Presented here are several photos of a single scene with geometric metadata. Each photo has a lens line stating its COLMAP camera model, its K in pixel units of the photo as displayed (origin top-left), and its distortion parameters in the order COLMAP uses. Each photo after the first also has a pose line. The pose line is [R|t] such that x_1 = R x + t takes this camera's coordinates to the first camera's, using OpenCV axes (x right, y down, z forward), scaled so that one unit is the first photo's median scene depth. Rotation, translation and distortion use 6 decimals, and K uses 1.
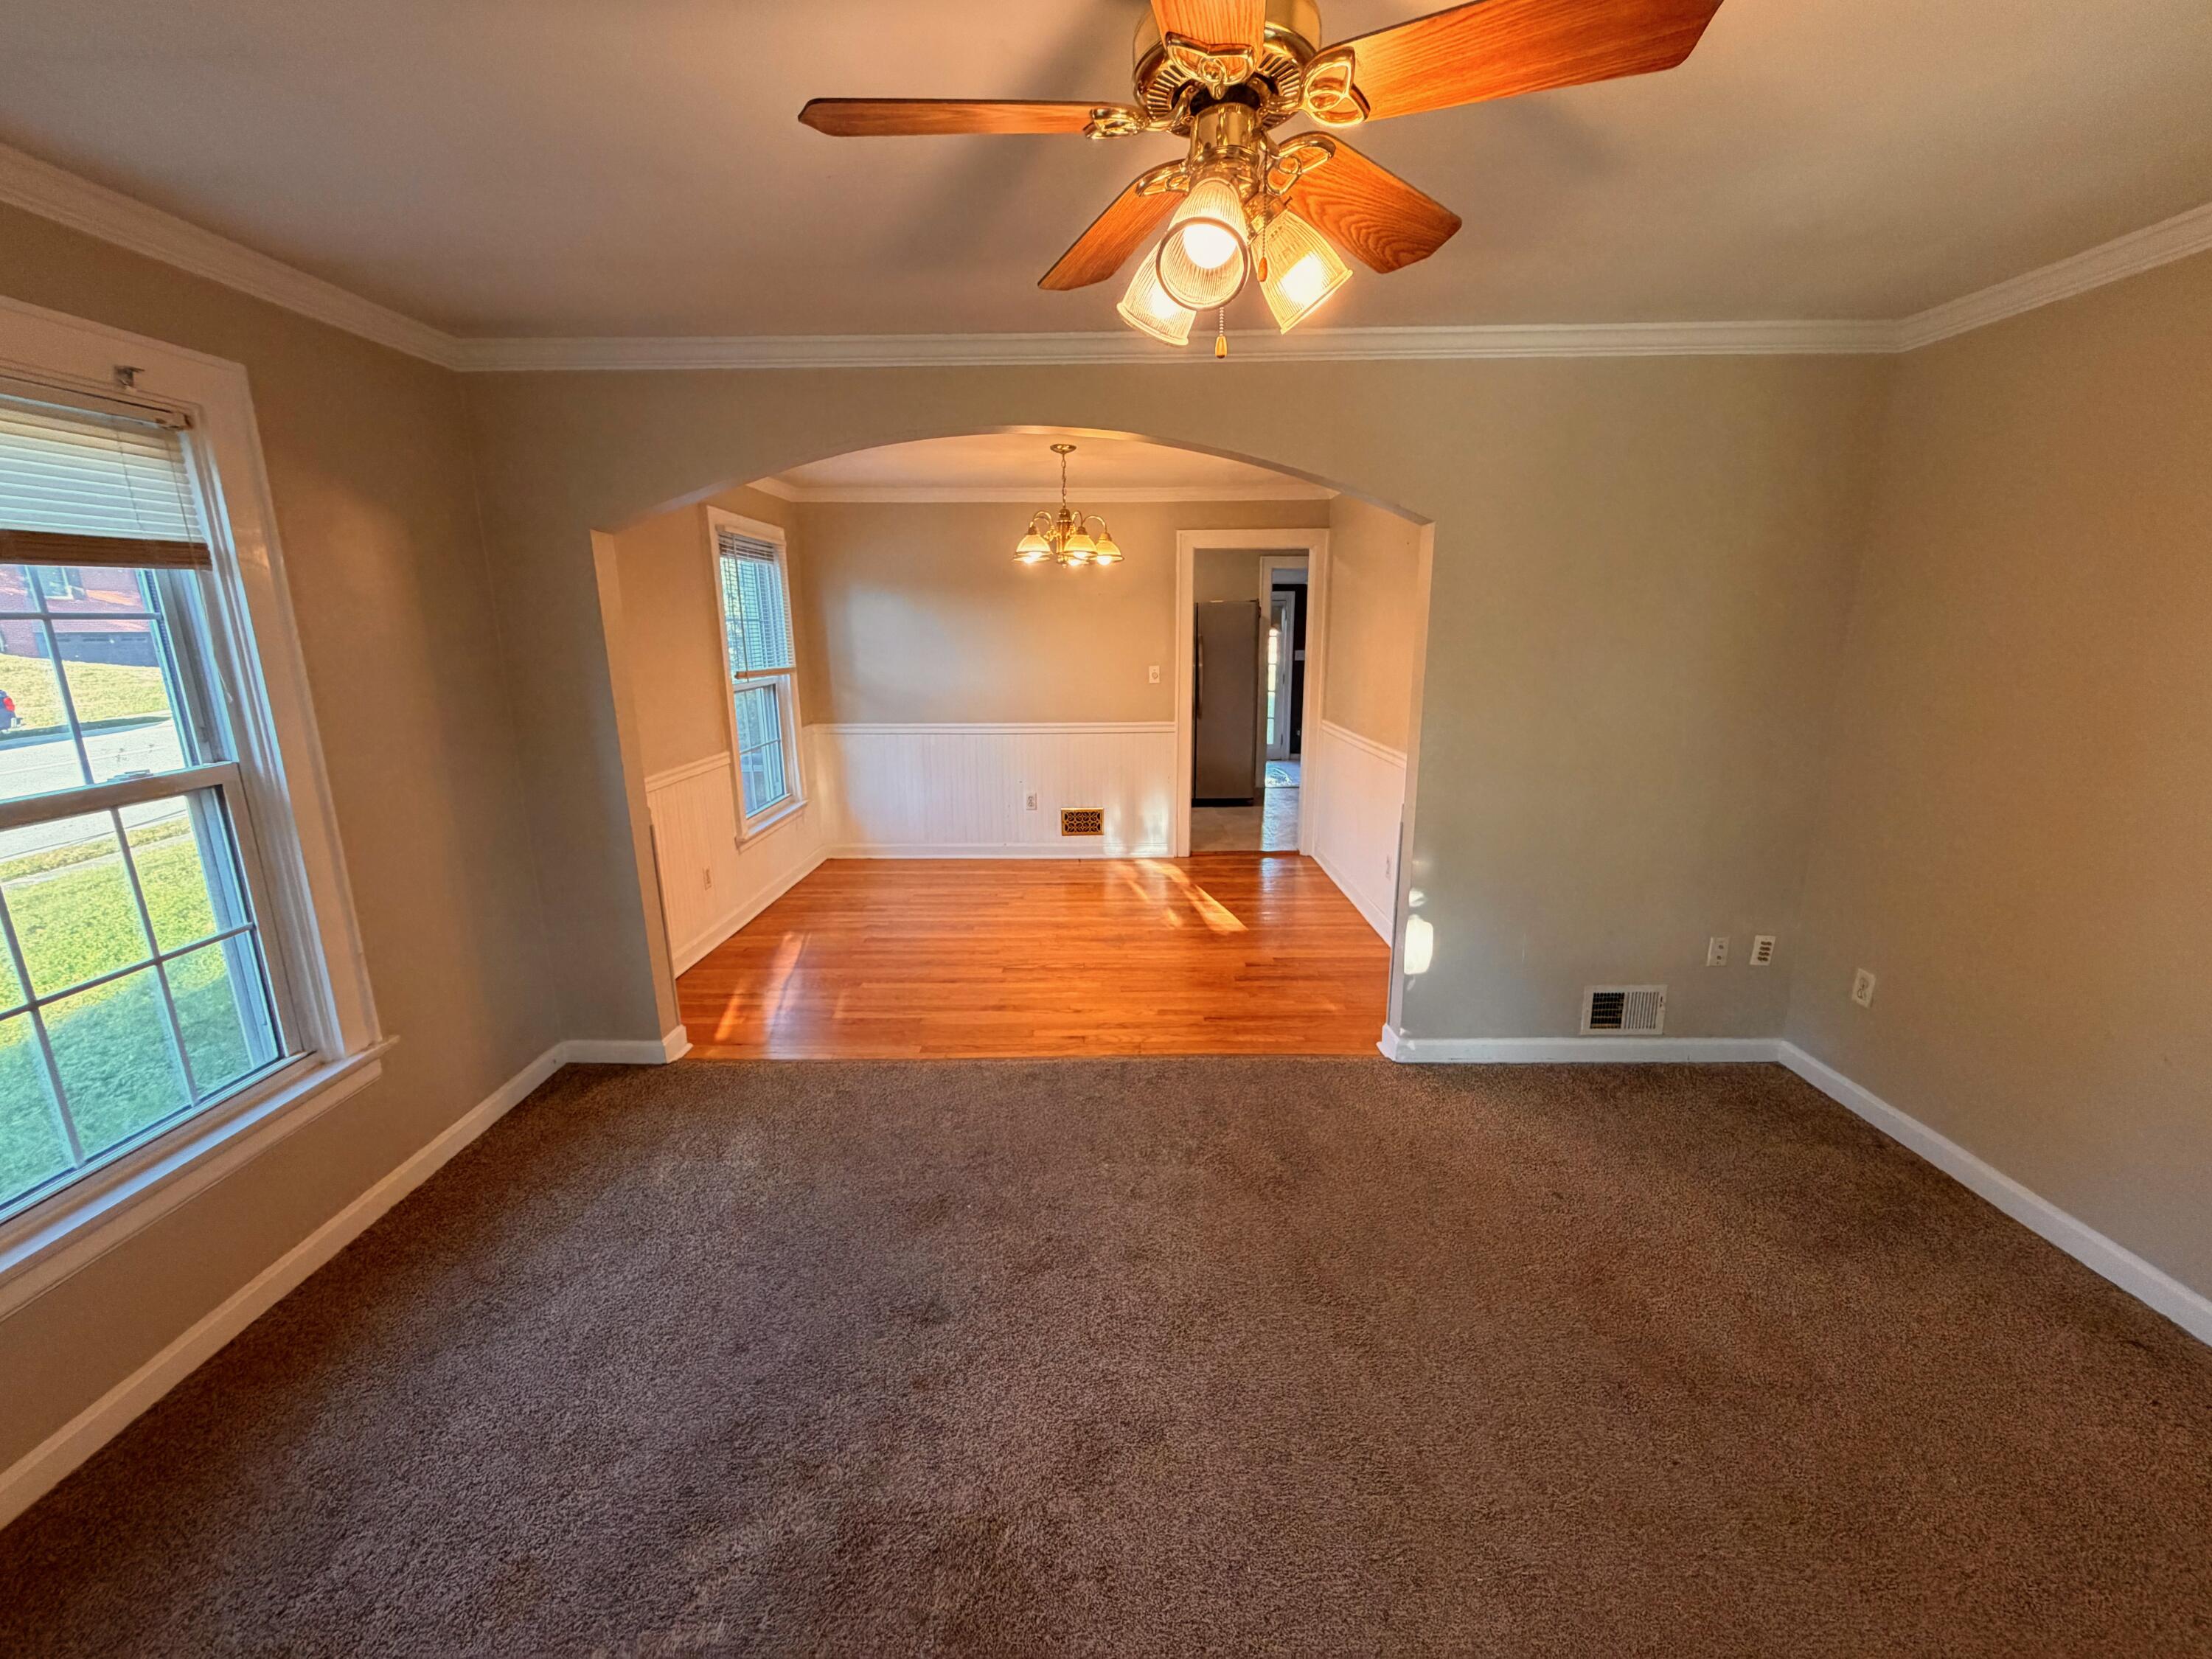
lens RADIAL K [[885.1, 0, 1107.6], [0, 885.1, 829.7], [0, 0, 1]] dist [0.001228, -0.000135]
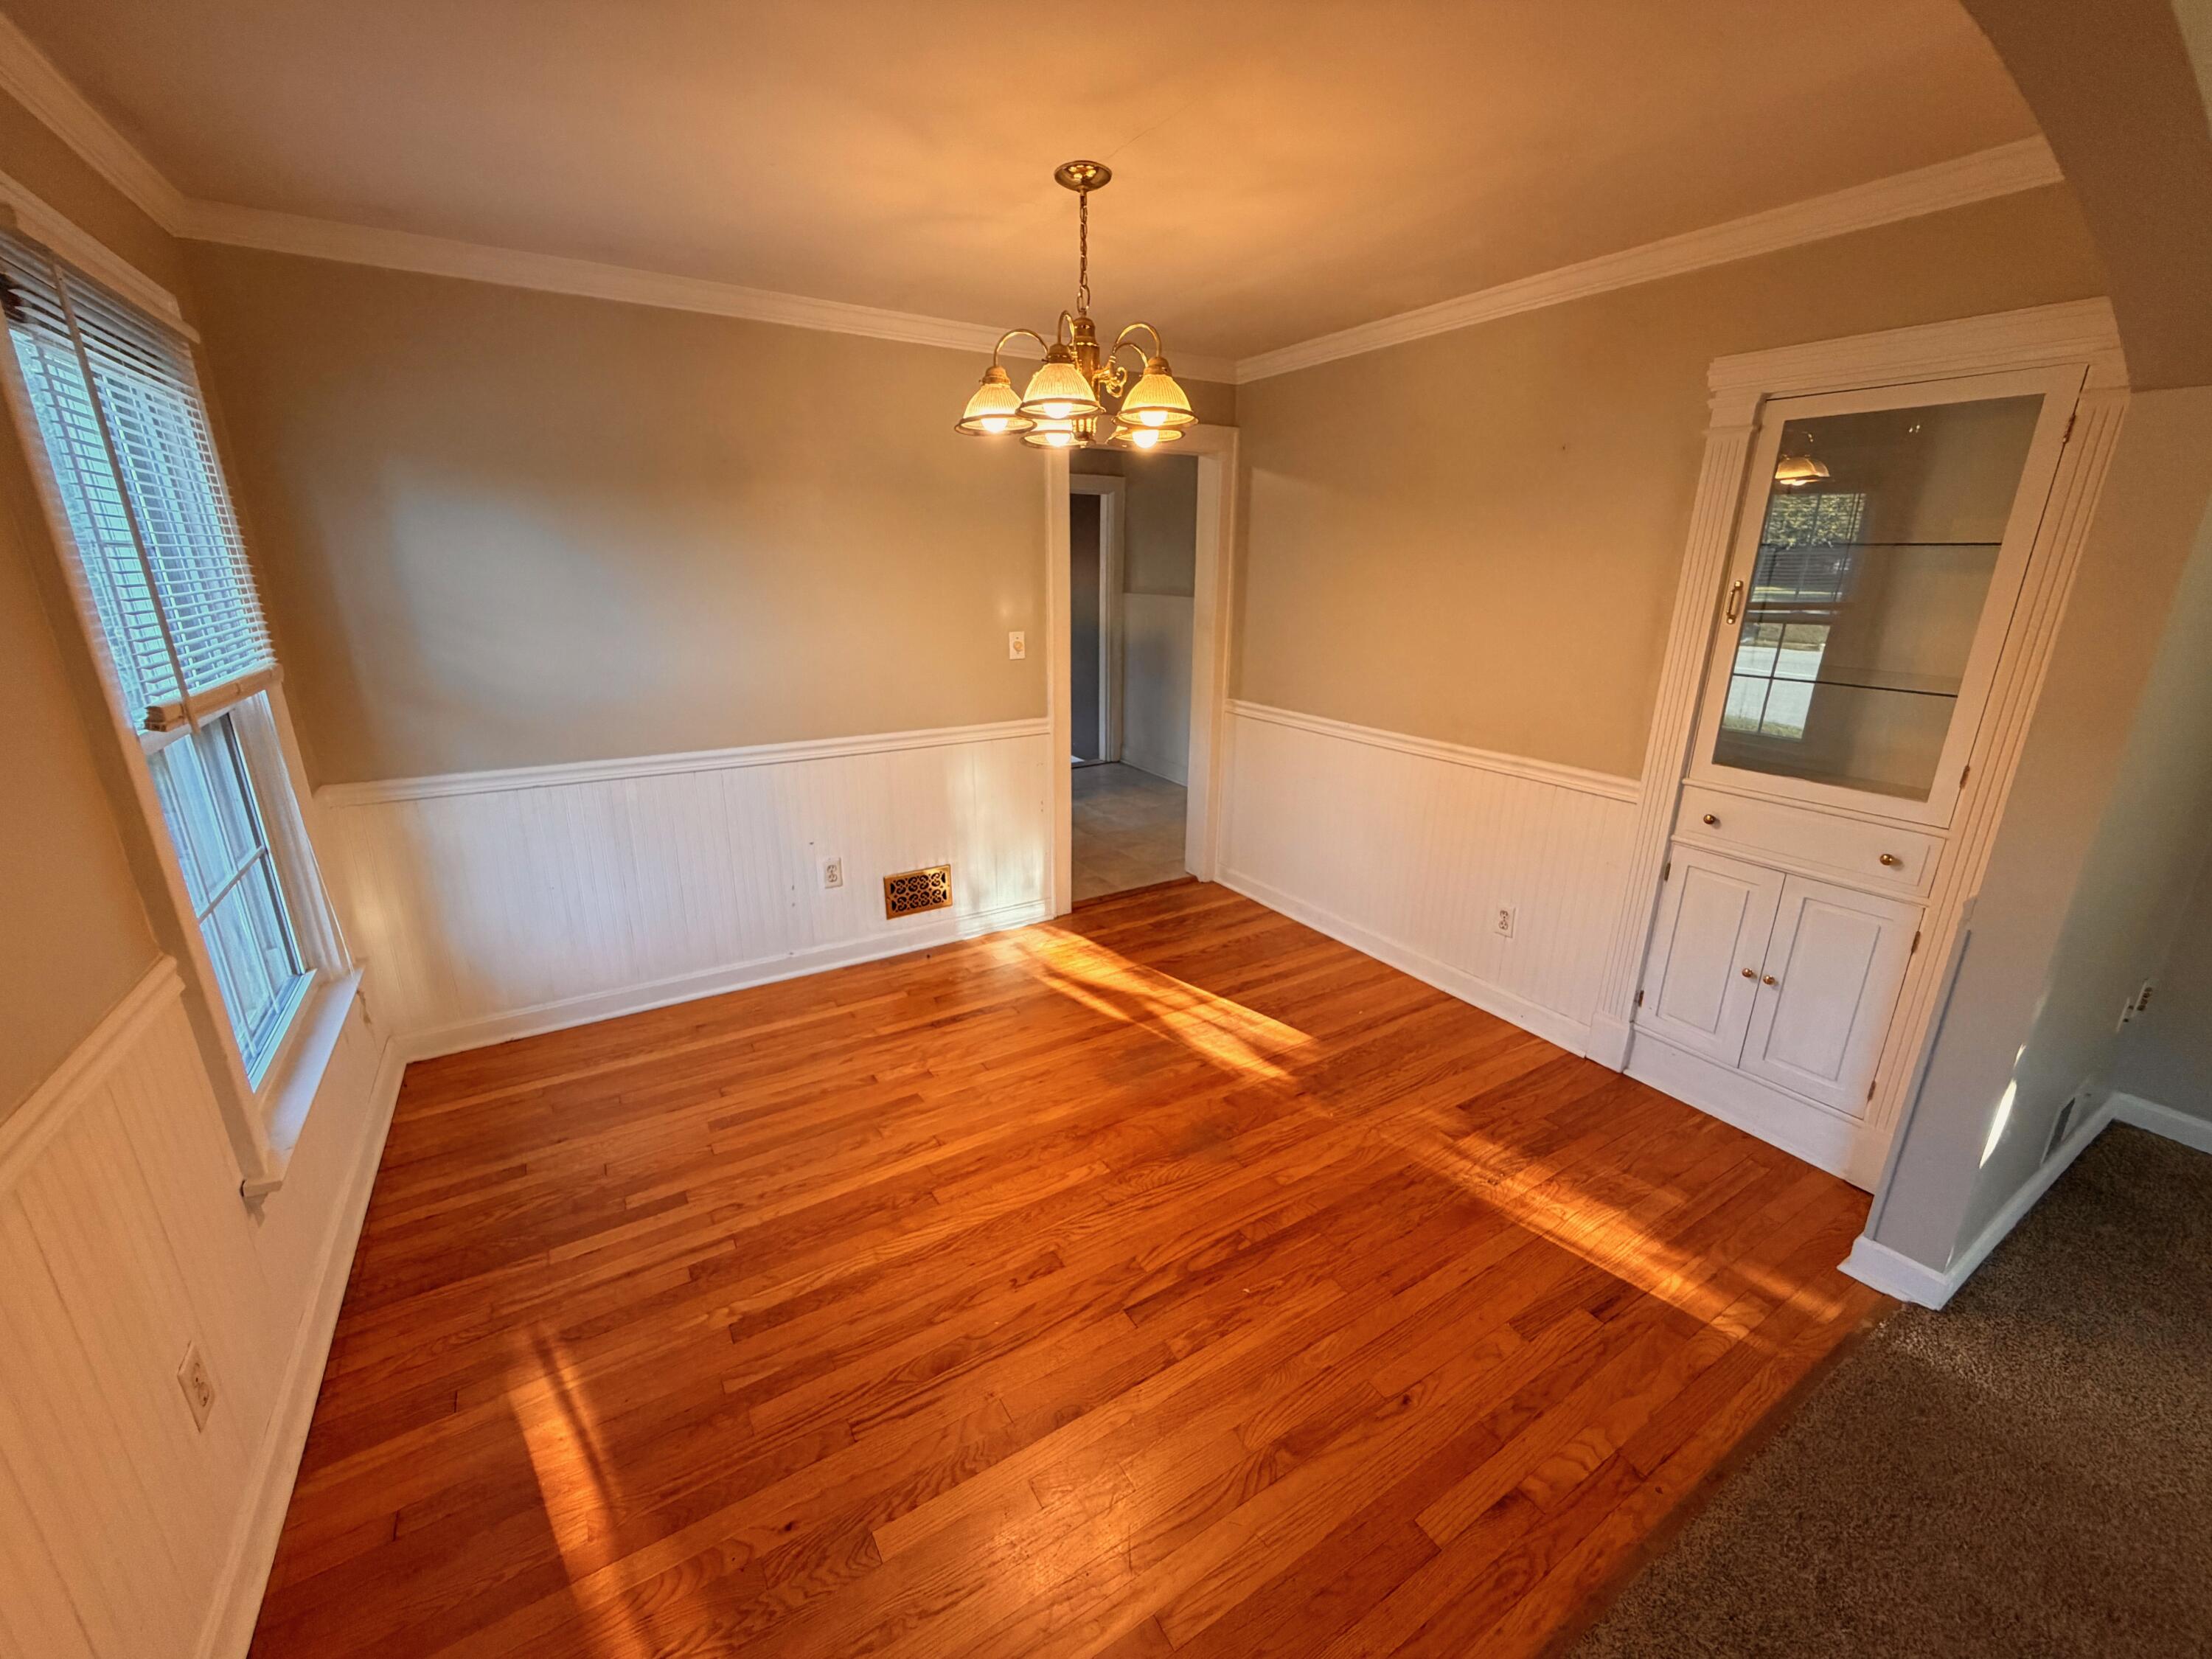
lens RADIAL K [[885.1, 0, 1107.2], [0, 885.1, 830.0], [0, 0, 1]] dist [0.001228, -0.000135]
pose [[0.848847, -0.143715, 0.508729, -0.251380], [0.106547, 0.989099, 0.101638, -0.112251], [-0.517790, -0.032071, 0.854906, 0.465482]]
